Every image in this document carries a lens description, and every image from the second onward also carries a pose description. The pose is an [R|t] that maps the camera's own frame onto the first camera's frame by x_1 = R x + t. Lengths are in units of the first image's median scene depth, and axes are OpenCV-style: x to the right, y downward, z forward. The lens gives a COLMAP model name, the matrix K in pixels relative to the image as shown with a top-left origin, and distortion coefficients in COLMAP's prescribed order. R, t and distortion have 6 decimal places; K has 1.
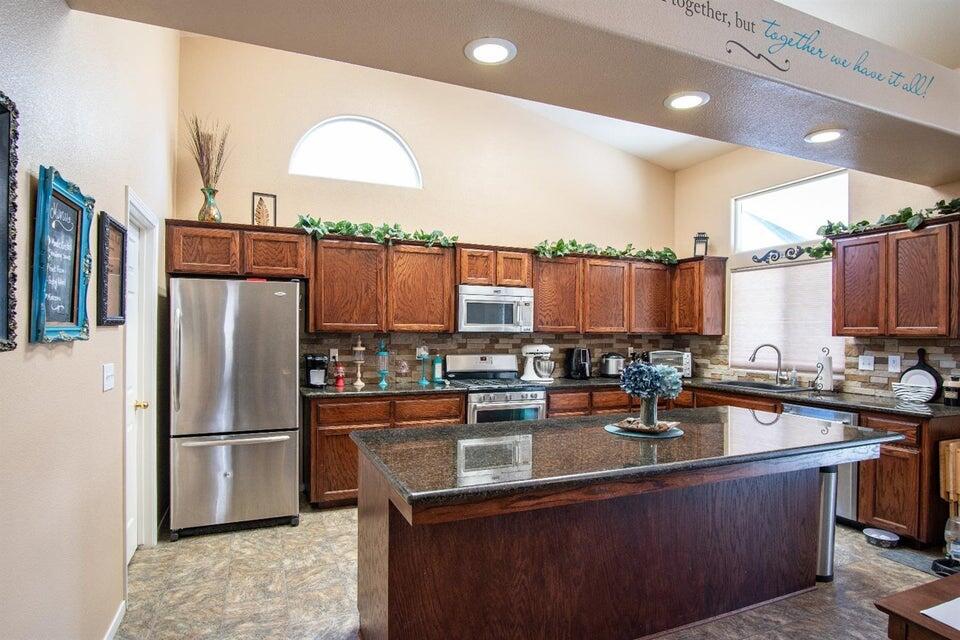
lens RADIAL K [[518.5, 0, 478.8], [0, 518.5, 328.0], [0, 0, 1]] dist [-0.009868, -0.000335]
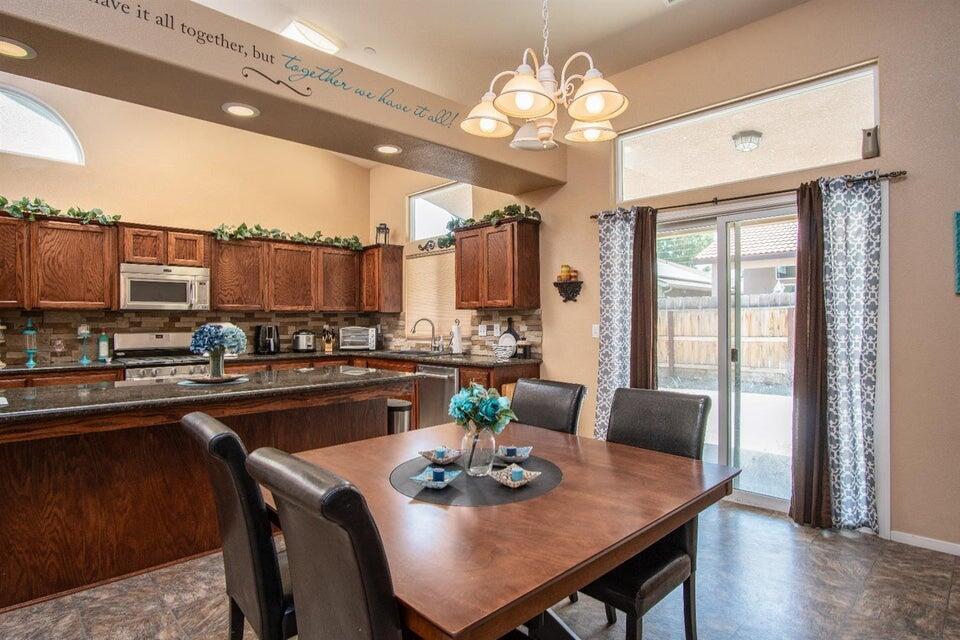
lens RADIAL K [[518.5, 0, 479.8], [0, 518.5, 314.7], [0, 0, 1]] dist [-0.009868, -0.000335]
pose [[0.941397, -0.010152, 0.337148, 0.272880], [0.013300, 0.999887, -0.007027, 0.033159], [-0.337038, 0.011099, 0.941426, -0.180190]]
